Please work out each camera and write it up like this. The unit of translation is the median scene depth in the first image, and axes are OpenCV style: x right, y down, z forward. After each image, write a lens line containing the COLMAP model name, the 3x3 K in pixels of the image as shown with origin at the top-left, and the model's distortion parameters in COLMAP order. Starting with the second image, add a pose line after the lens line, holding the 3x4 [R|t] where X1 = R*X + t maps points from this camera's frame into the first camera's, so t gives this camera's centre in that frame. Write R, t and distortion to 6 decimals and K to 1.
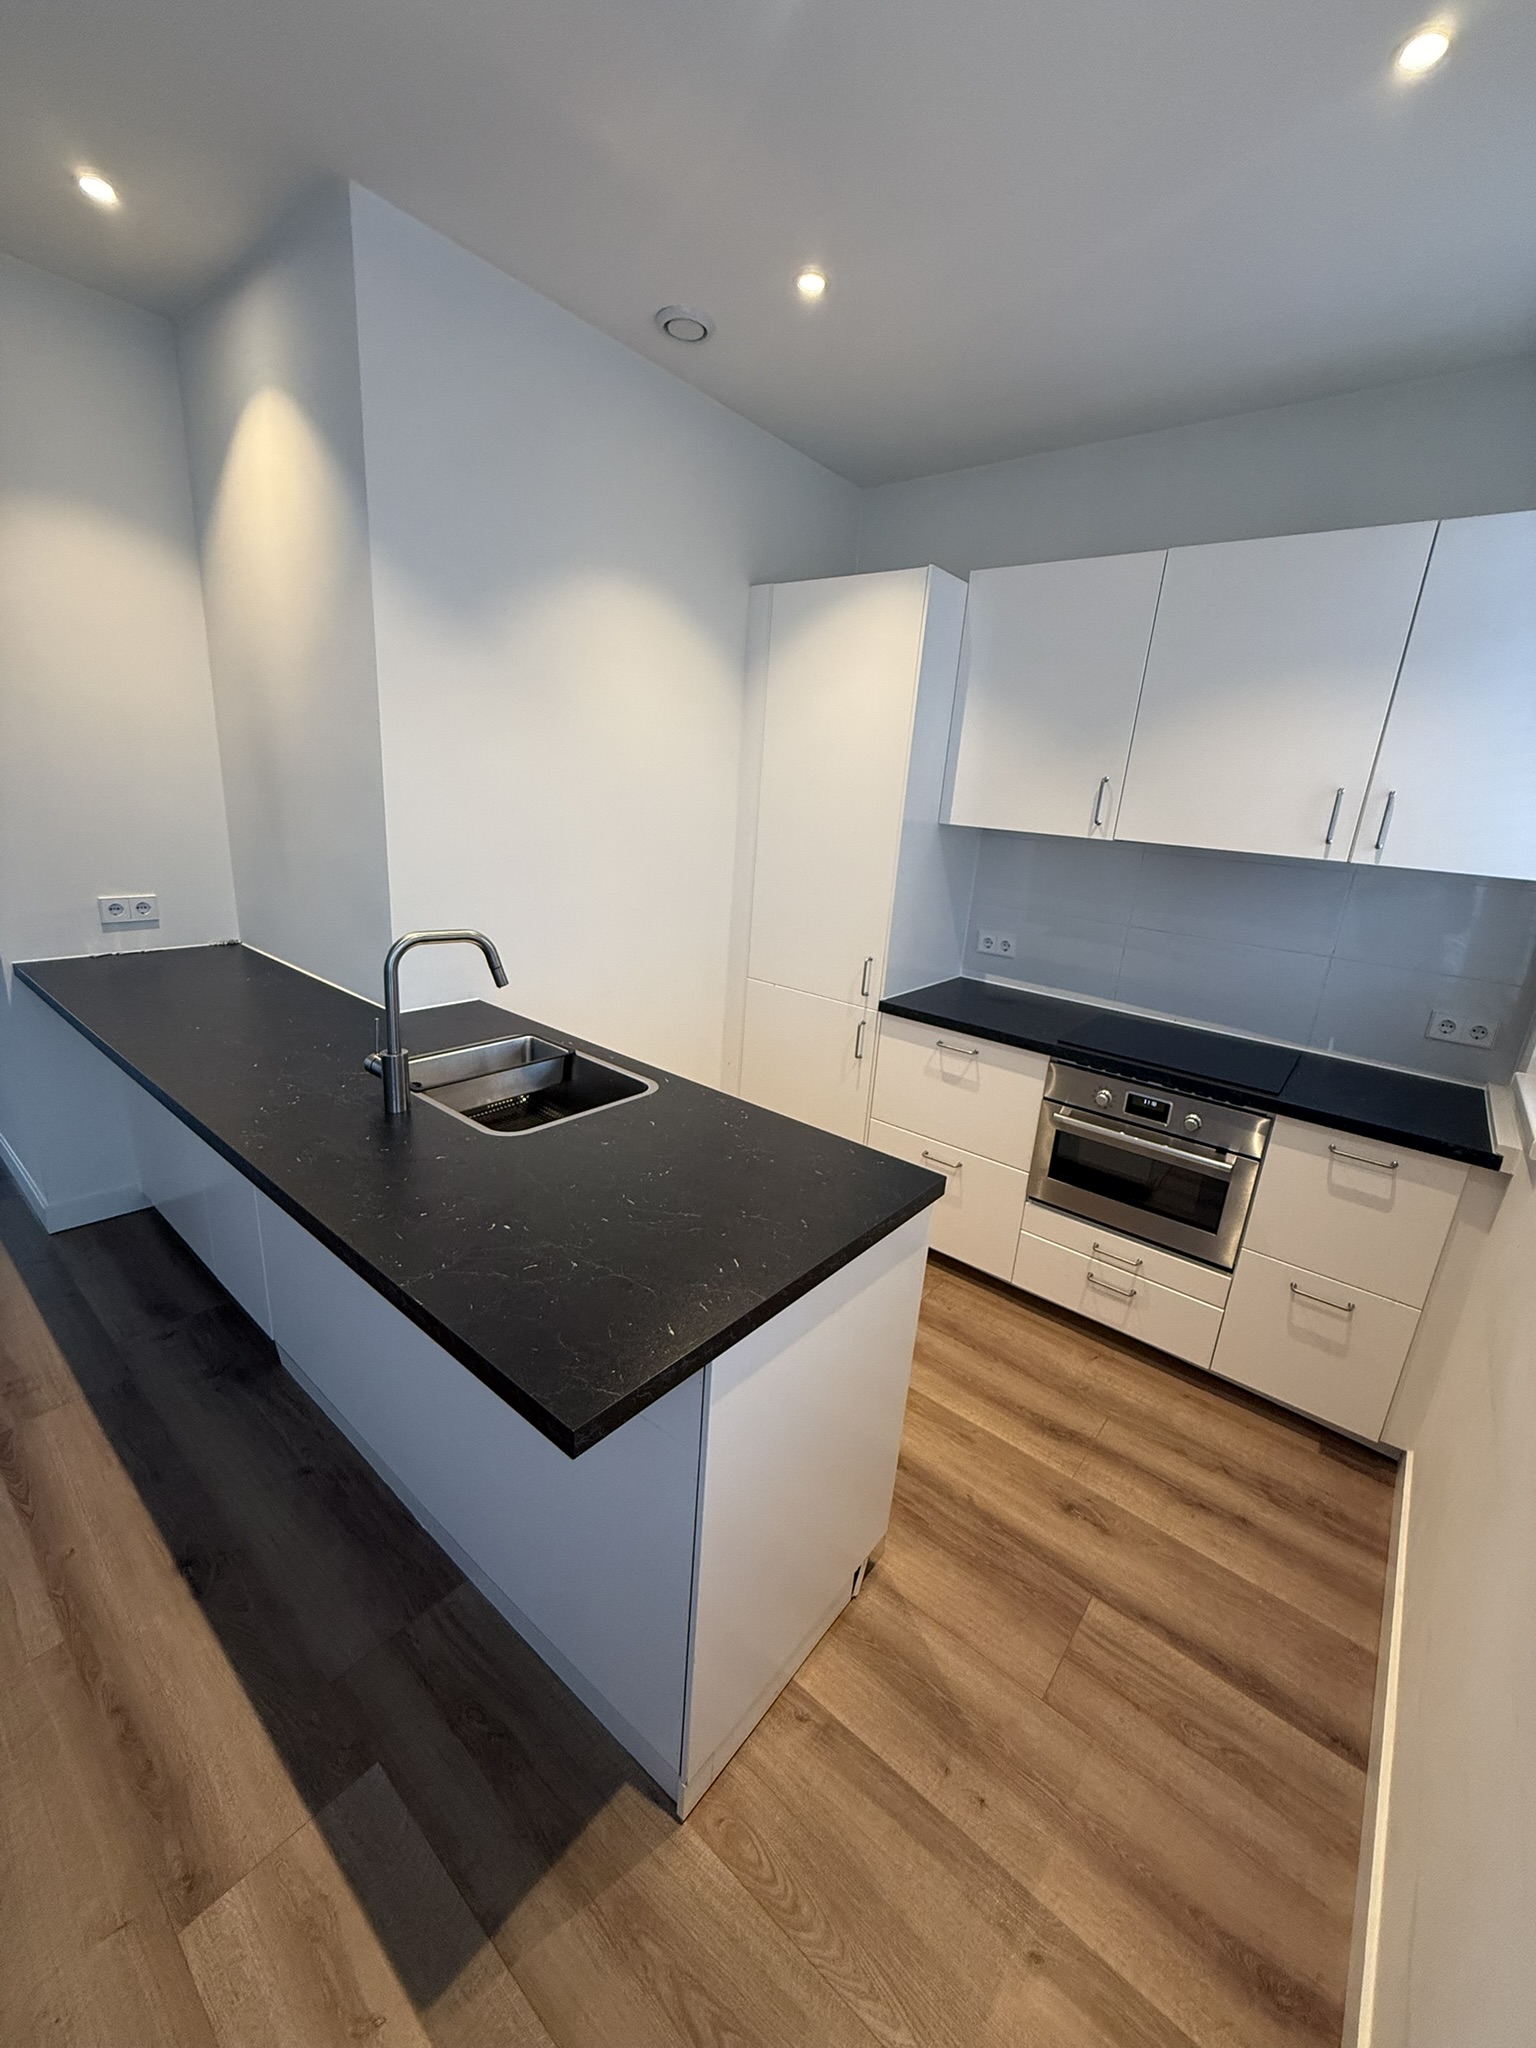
lens RADIAL K [[815.9, 0, 771.0], [0, 815.9, 1019.5], [0, 0, 1]] dist [-0.001368, -0.000449]
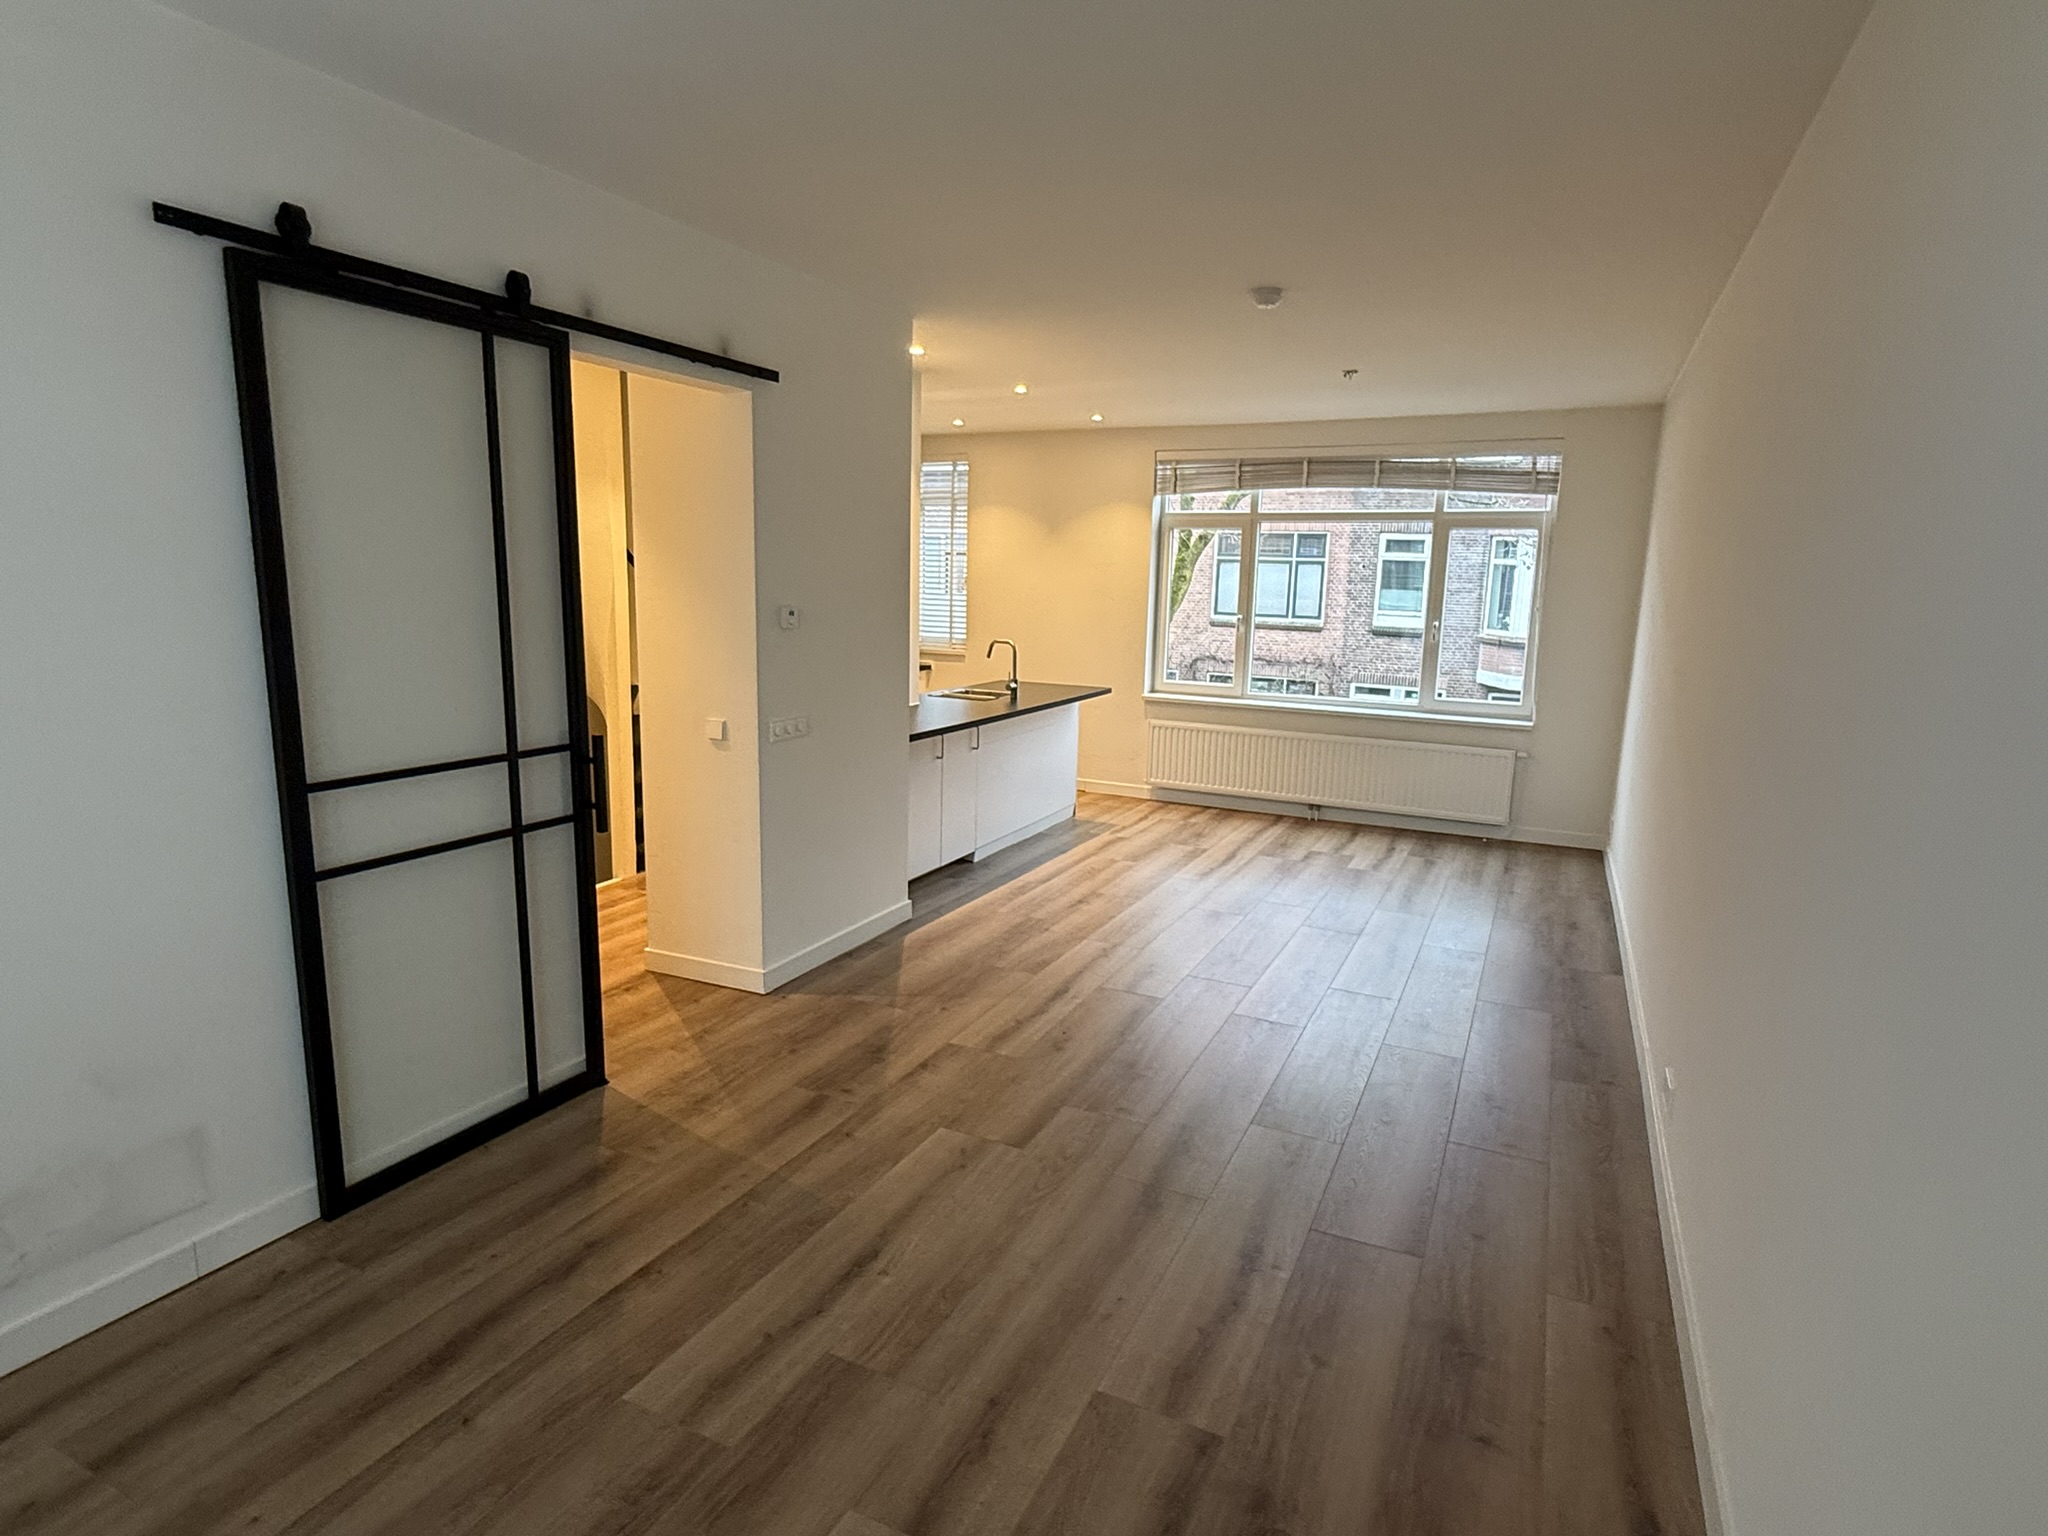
lens RADIAL K [[1093.7, 0, 1026.3], [0, 1093.7, 779.2], [0, 0, 1]] dist [0.002640, 0.000073]
pose [[-0.231994, -0.257191, 0.938100, -3.389563], [0.227743, 0.923245, 0.309439, -0.673286], [-0.945681, 0.285434, -0.155613, 1.280243]]
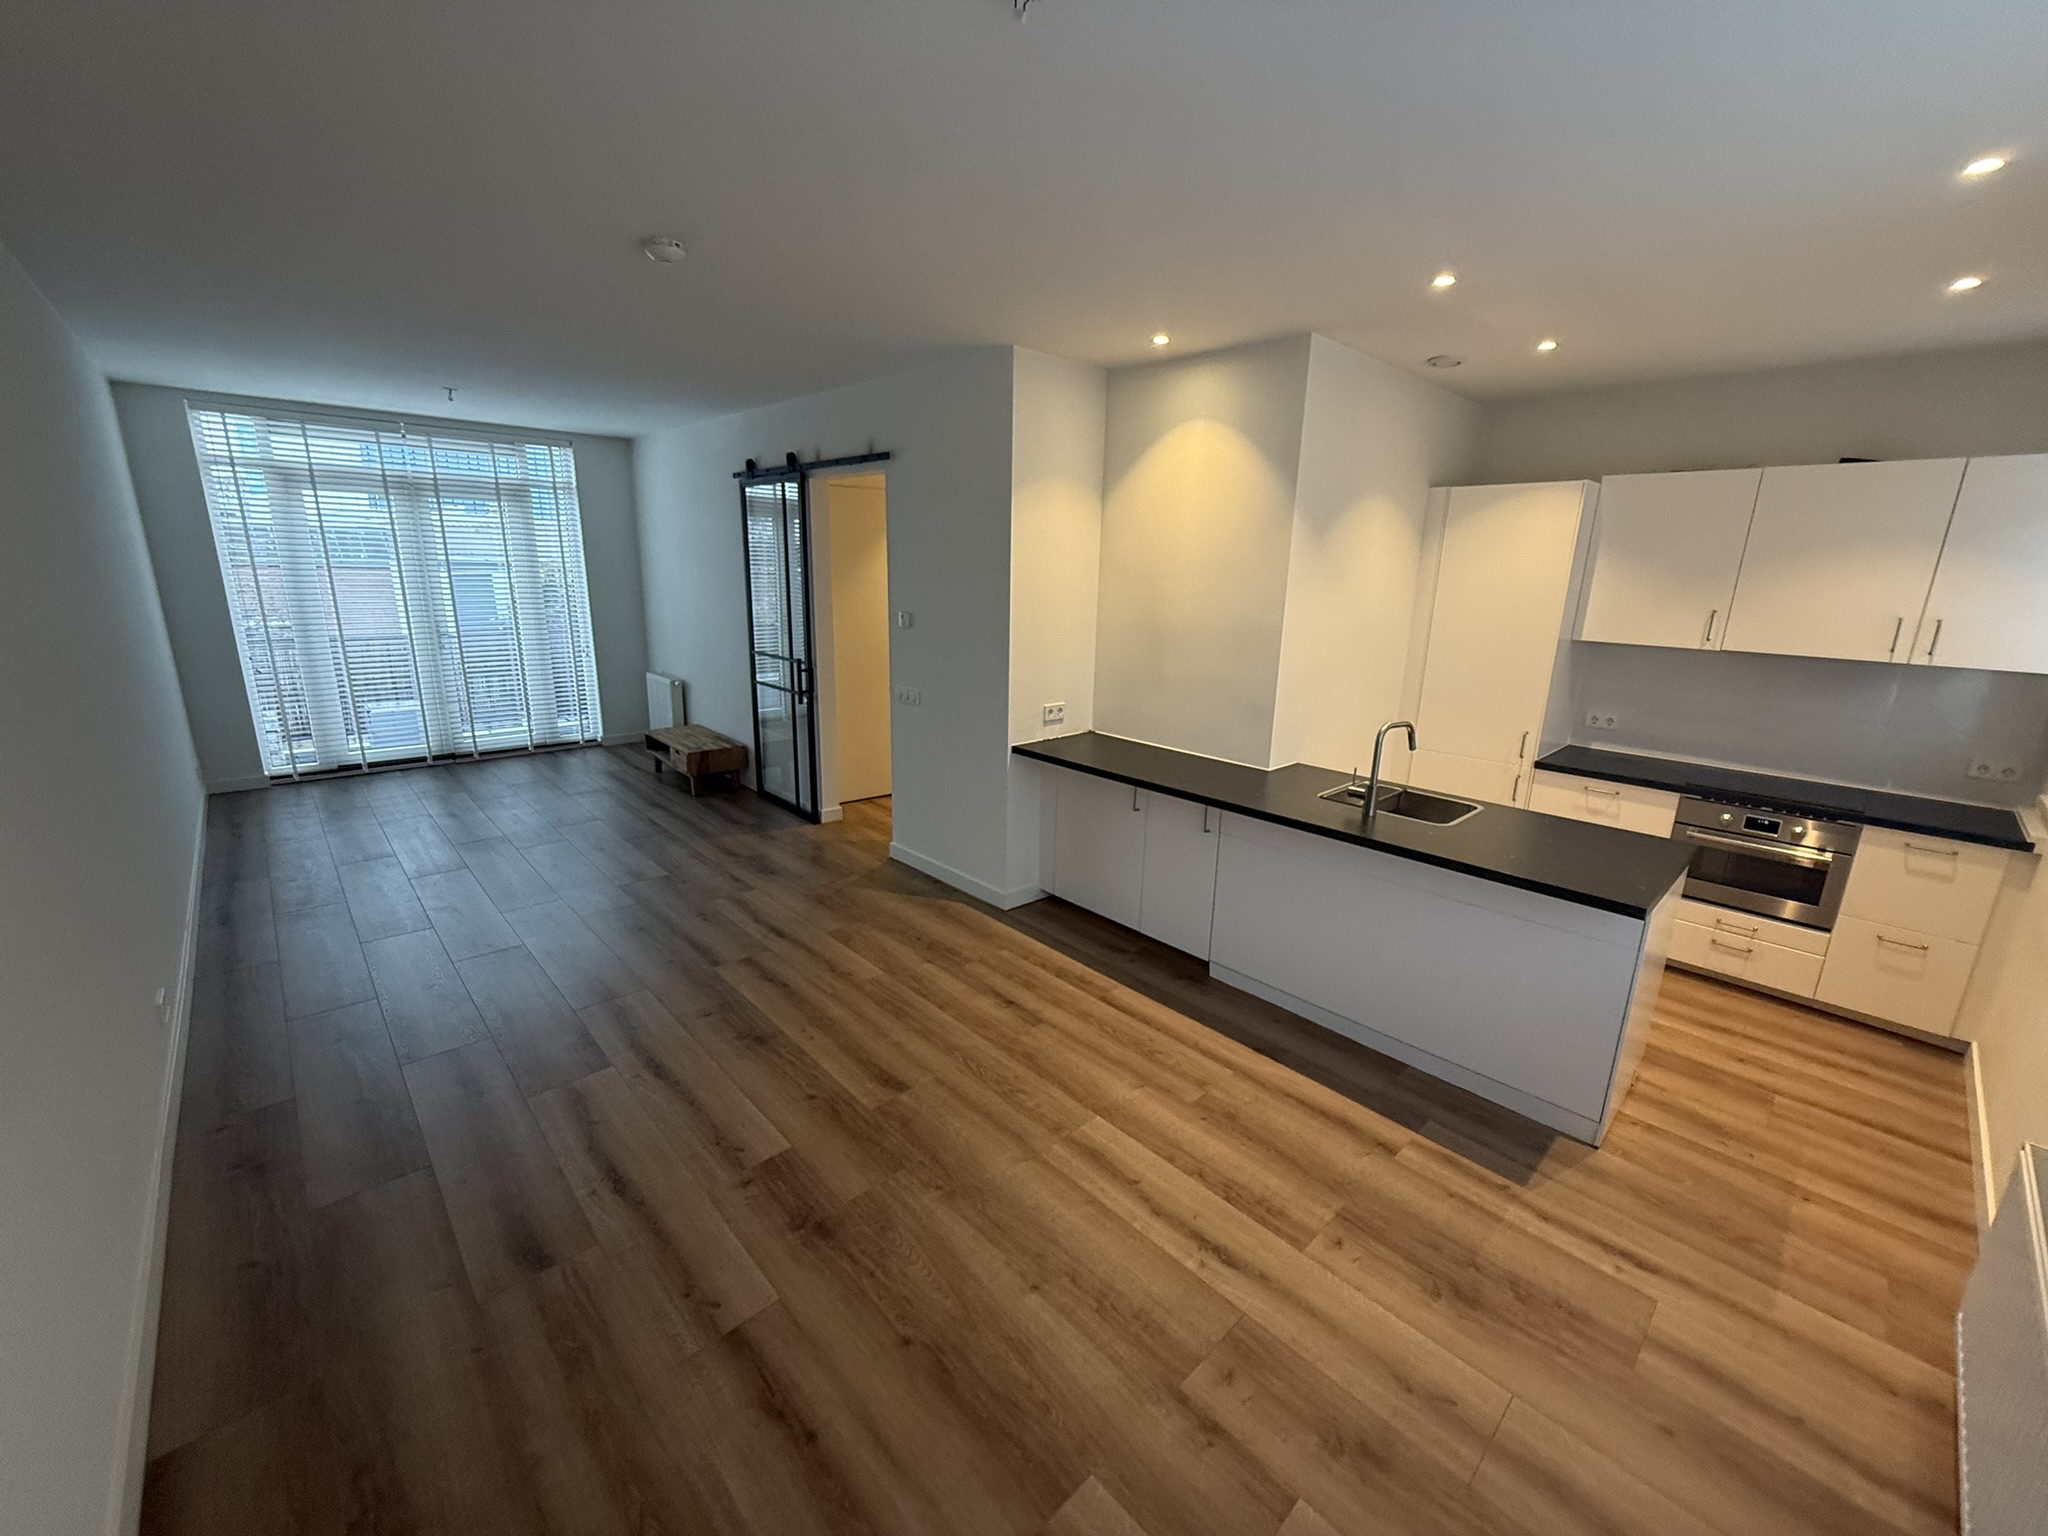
lens RADIAL K [[815.9, 0, 1025.0], [0, 815.9, 772.5], [0, 0, 1]] dist [-0.001368, -0.000449]
pose [[0.990025, -0.015001, -0.140092, -0.748680], [0.010171, 0.999331, -0.035127, 0.053879], [0.140525, 0.033352, 0.989515, -0.771587]]
